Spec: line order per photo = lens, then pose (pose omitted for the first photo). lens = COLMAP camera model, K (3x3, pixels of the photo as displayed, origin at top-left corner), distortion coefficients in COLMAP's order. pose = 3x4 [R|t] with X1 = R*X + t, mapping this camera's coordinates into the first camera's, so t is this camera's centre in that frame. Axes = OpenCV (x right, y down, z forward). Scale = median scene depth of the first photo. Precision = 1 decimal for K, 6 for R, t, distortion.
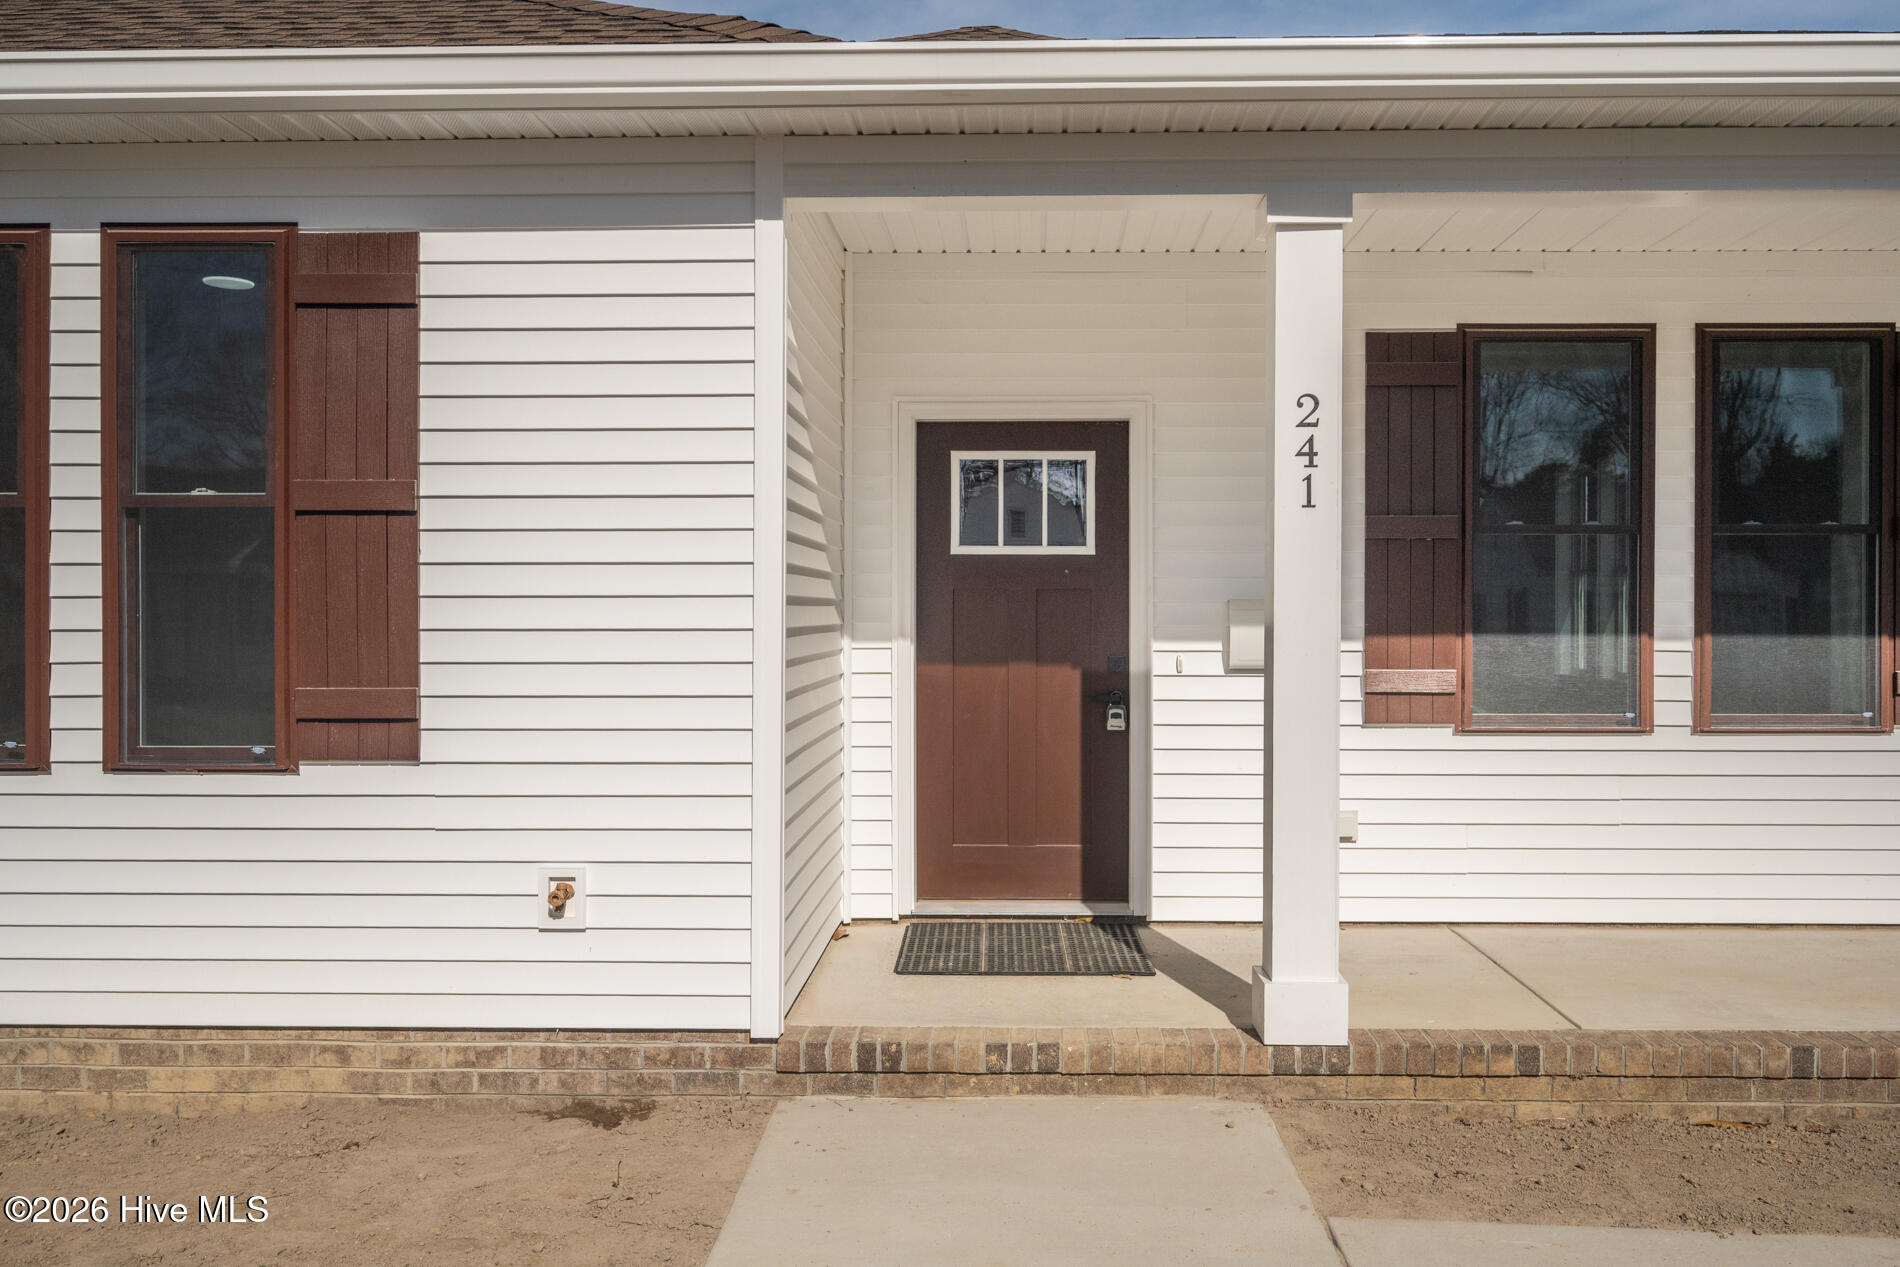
lens RADIAL K [[1720.3, 0, 950.0], [0, 1720.3, 633.5], [0, 0, 1]] dist [-0.008927, -0.001482]
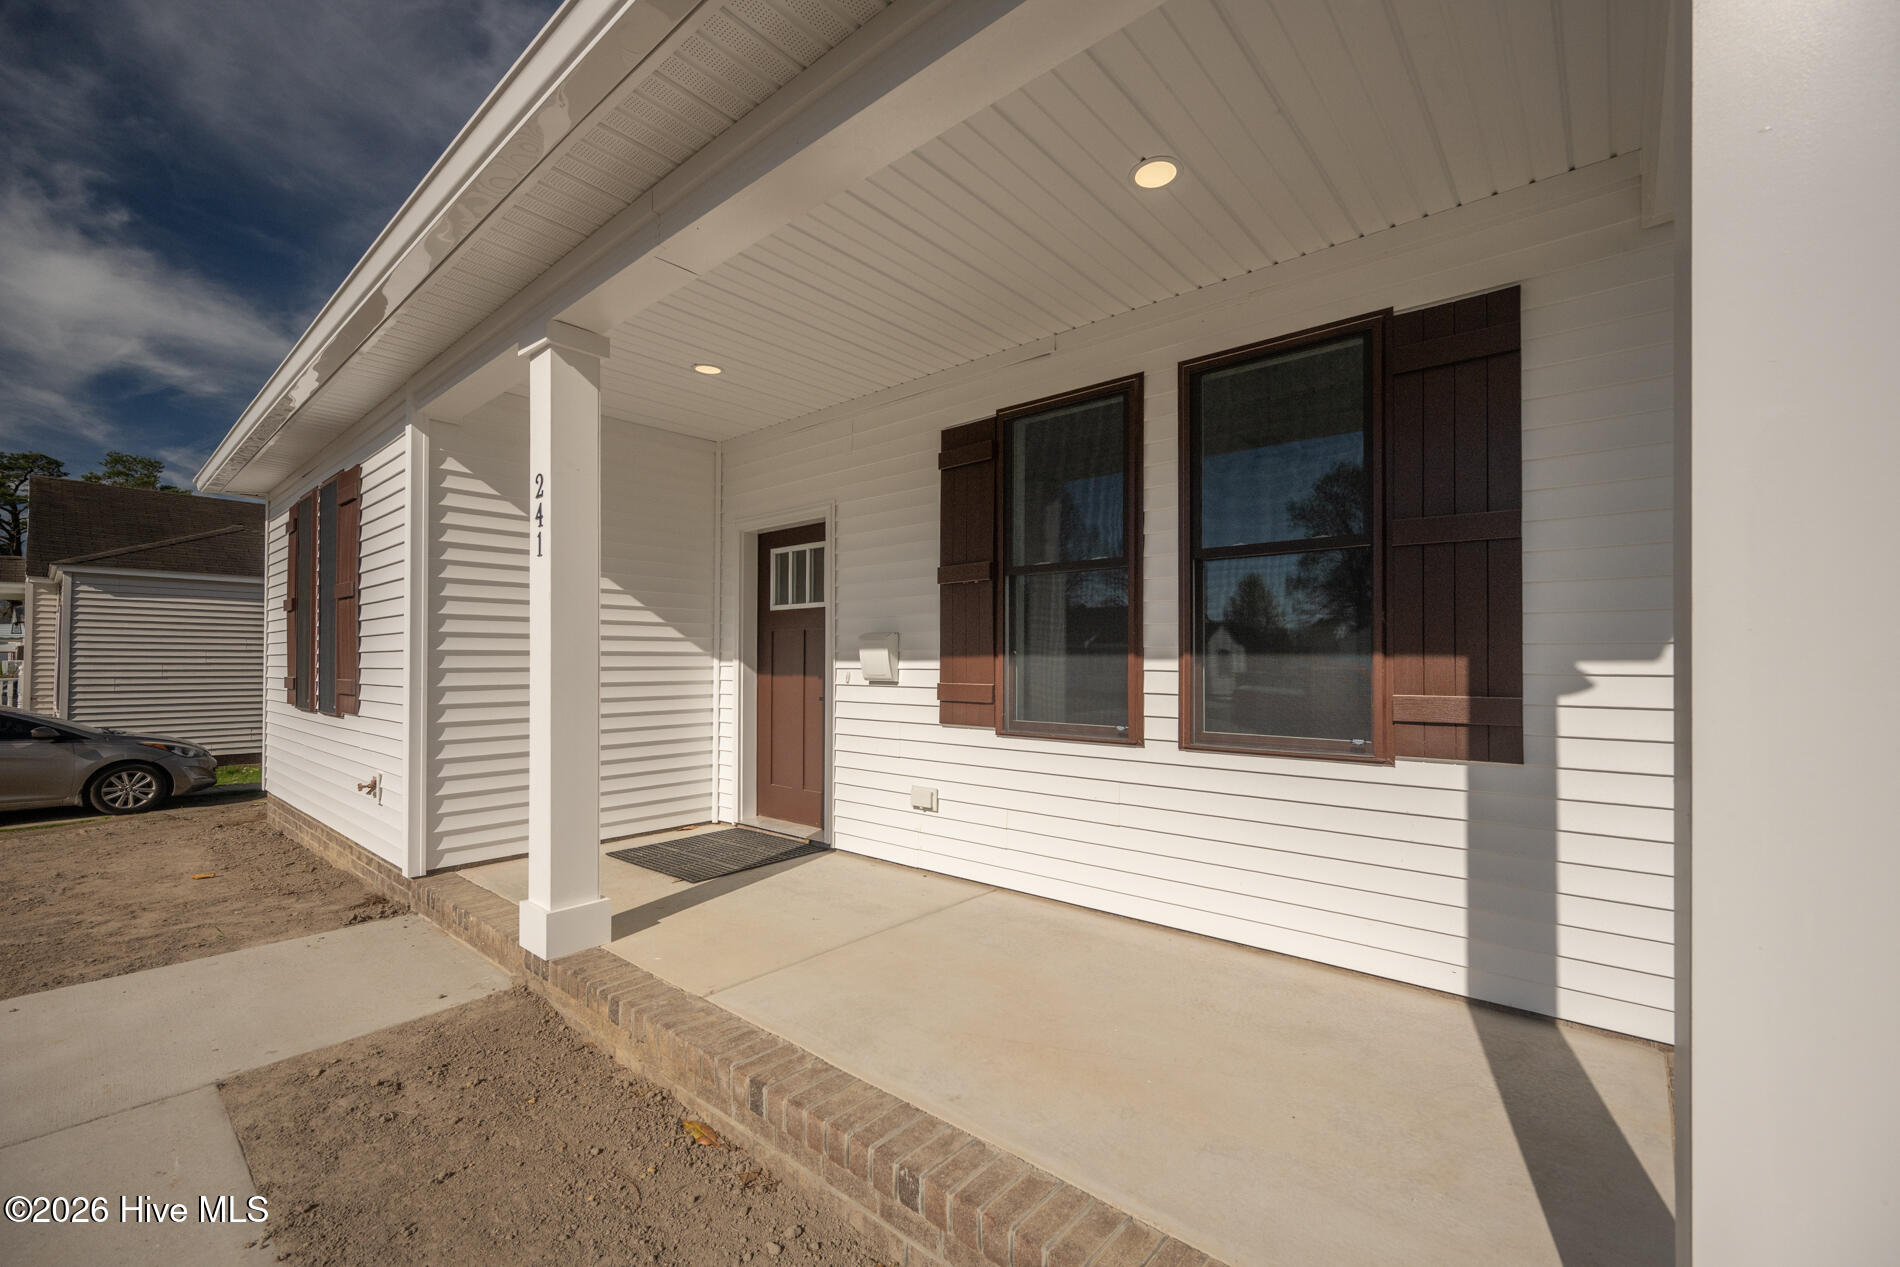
lens RADIAL K [[770.7, 0, 943.8], [0, 770.7, 655.1], [0, 0, 1]] dist [-0.001467, -0.000102]
pose [[0.771711, -0.006279, -0.635943, 0.622717], [-0.007493, 0.999792, -0.018963, 0.010658], [0.635930, 0.019399, 0.771503, 0.540772]]
